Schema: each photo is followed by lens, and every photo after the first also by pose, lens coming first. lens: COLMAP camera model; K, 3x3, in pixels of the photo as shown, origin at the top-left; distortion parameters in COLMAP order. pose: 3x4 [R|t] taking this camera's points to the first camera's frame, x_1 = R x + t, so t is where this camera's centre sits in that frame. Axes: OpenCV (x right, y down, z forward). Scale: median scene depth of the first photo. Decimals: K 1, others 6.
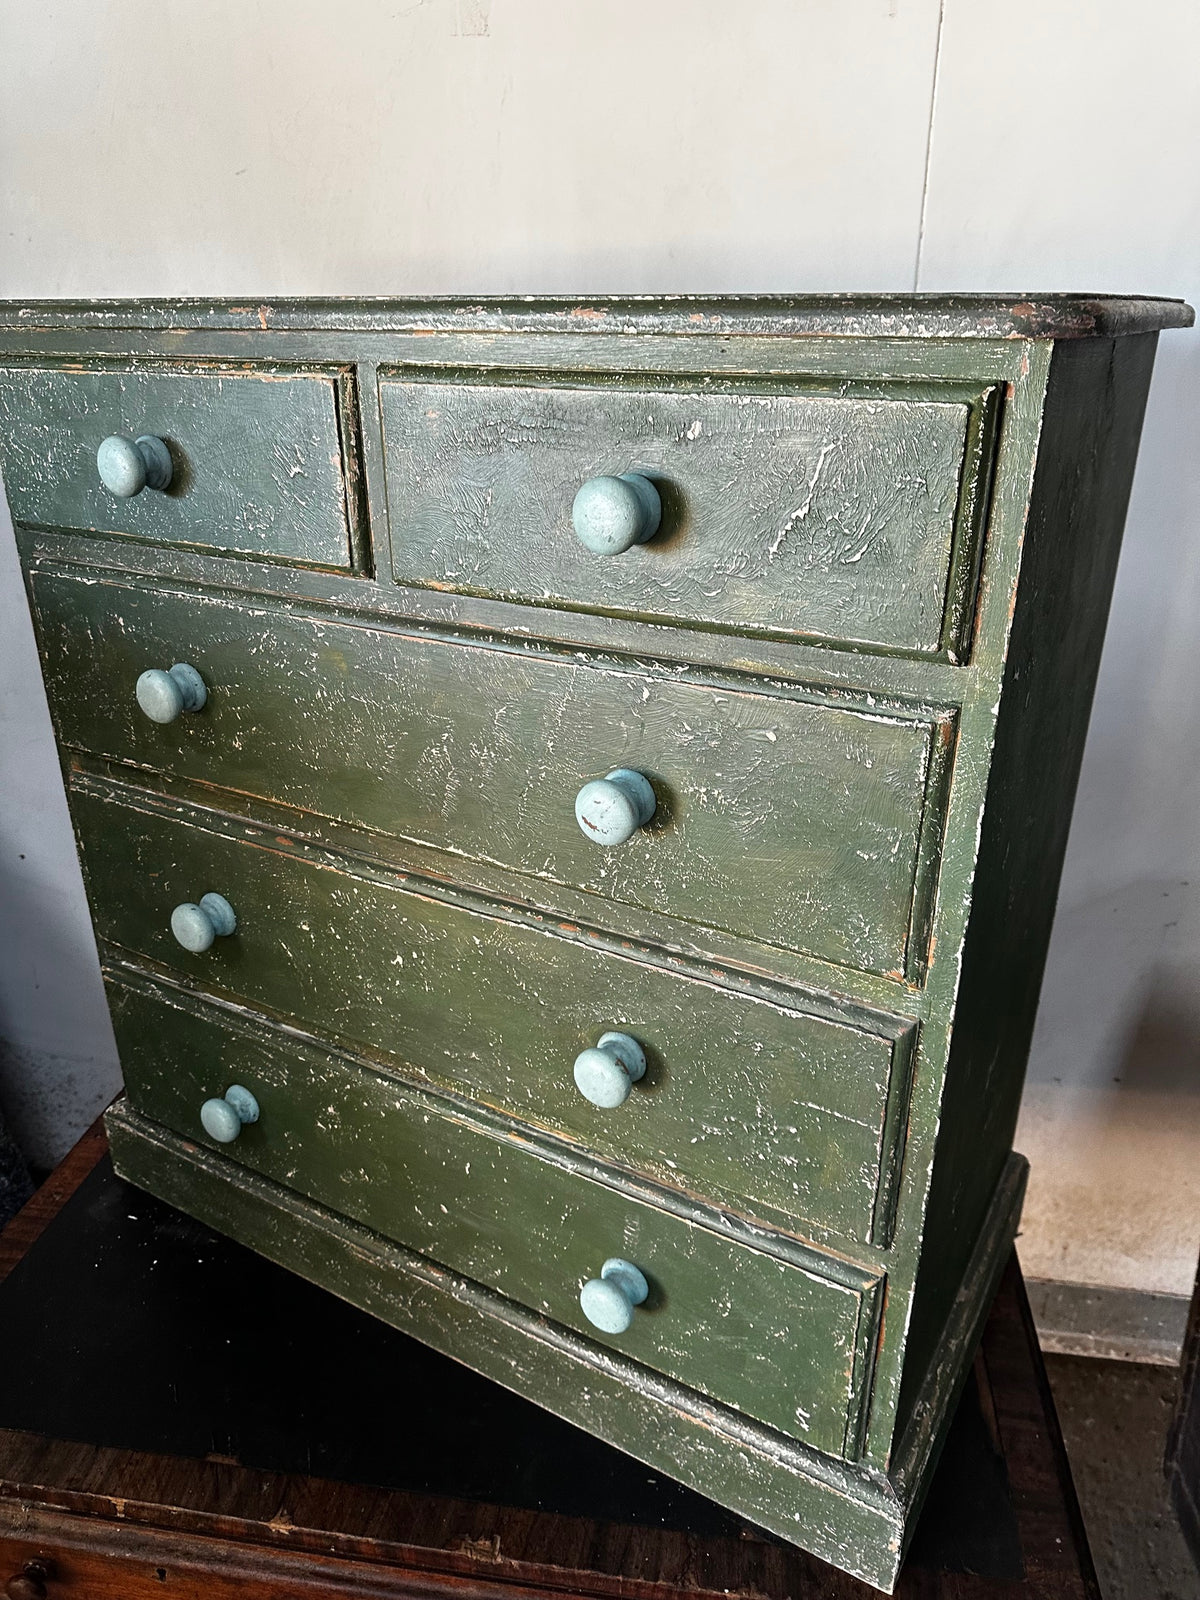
lens RADIAL K [[1126.1, 0, 584.8], [0, 1126.1, 798.6], [0, 0, 1]] dist [0.155063, -0.328160]
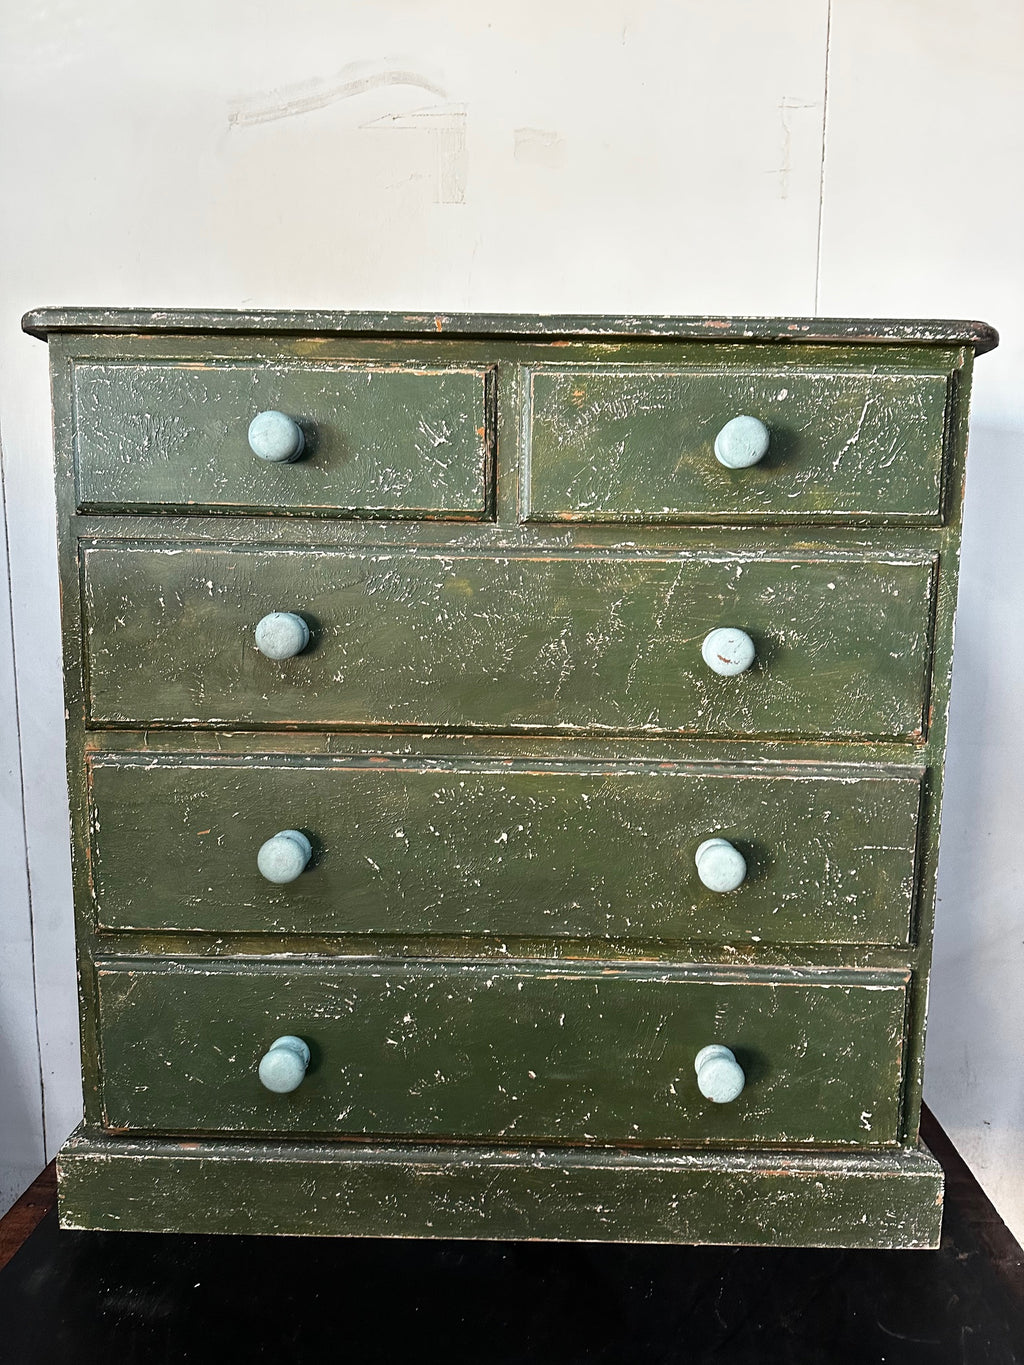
lens RADIAL K [[942.2, 0, 512.0], [0, 942.2, 682.5], [0, 0, 1]] dist [0.143197, -0.286002]
pose [[0.862530, -0.046884, 0.503828, -0.754400], [0.183917, 0.956647, -0.225836, 0.246114], [-0.471398, 0.287453, 0.833760, 0.126059]]
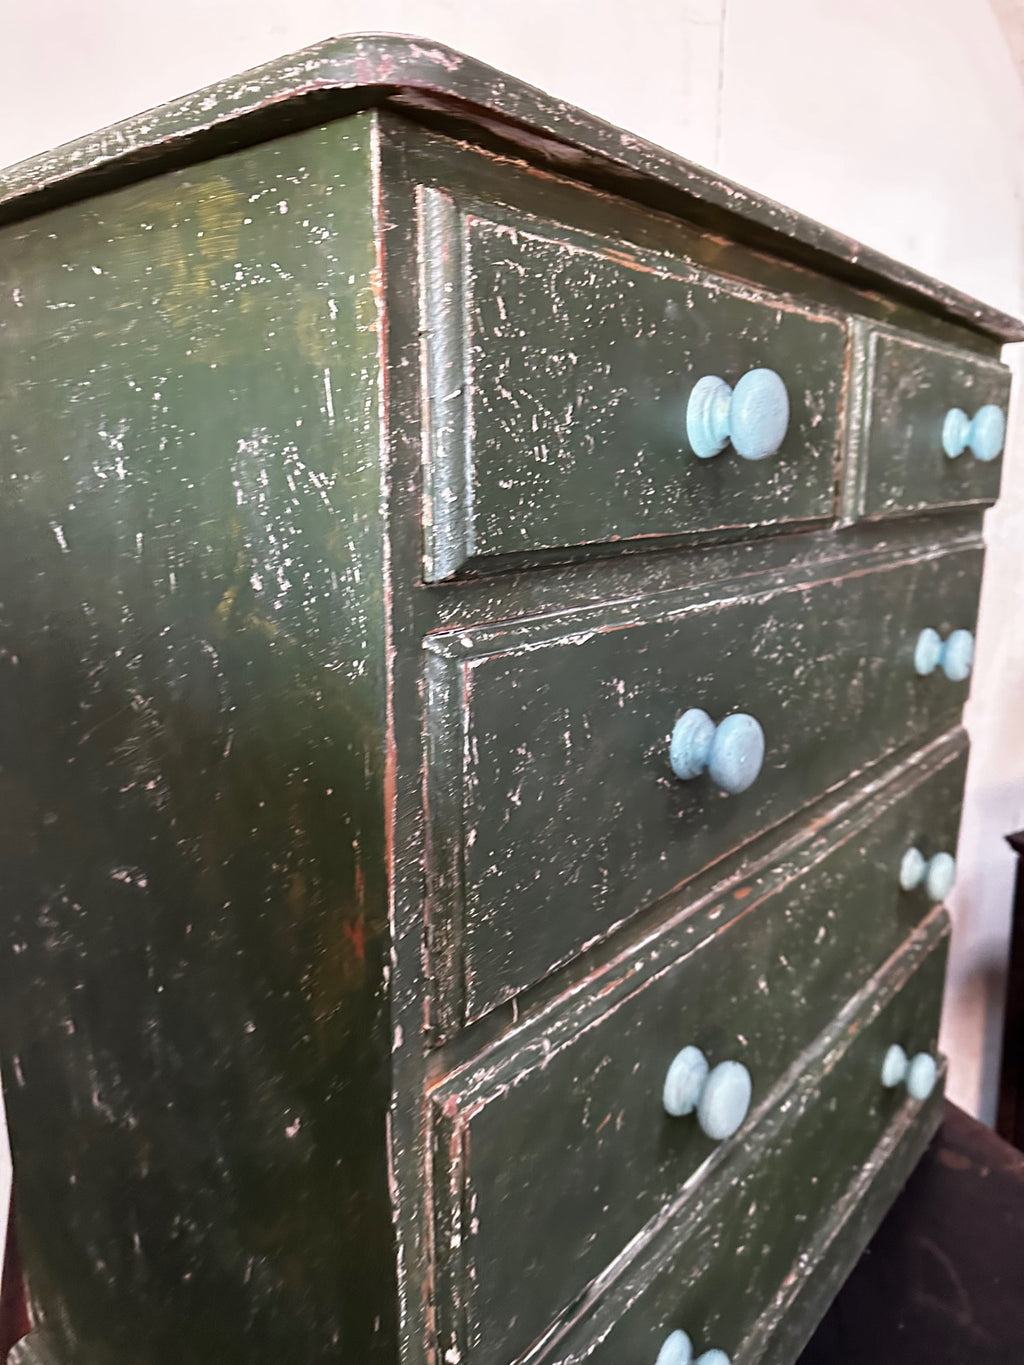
lens RADIAL K [[965.5, 0, 491.8], [0, 965.5, 674.1], [0, 0, 1]] dist [0.144571, -0.305285]
pose [[0.156514, -0.206670, 0.965811, -1.092019], [0.387002, 0.912503, 0.132547, -0.307481], [-0.908699, 0.353025, 0.222801, 1.141308]]
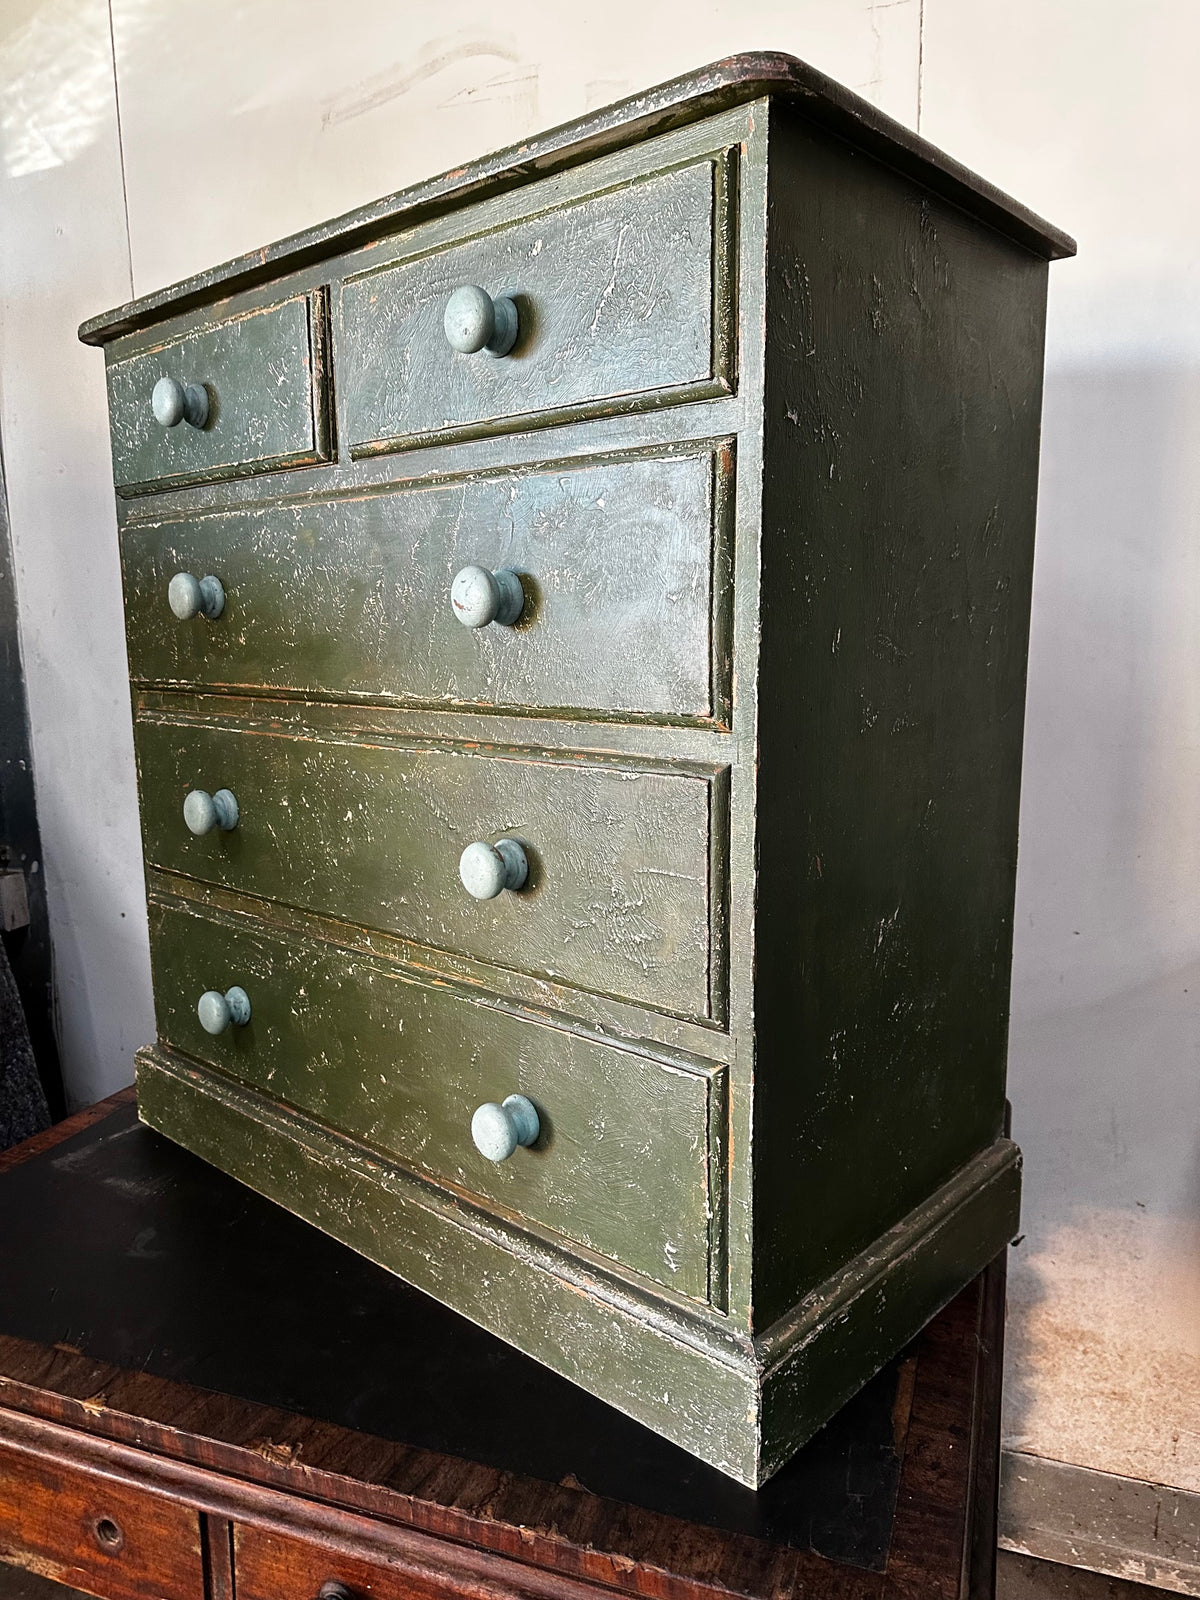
lens RADIAL K [[1104.4, 0, 600.0], [0, 1104.4, 800.0], [0, 0, 1]] dist [0.143197, -0.286002]
pose [[0.981994, 0.025056, -0.187243, 0.323582], [-0.070189, 0.968605, -0.238493, 0.423685], [0.175389, 0.247341, 0.952923, 0.012738]]
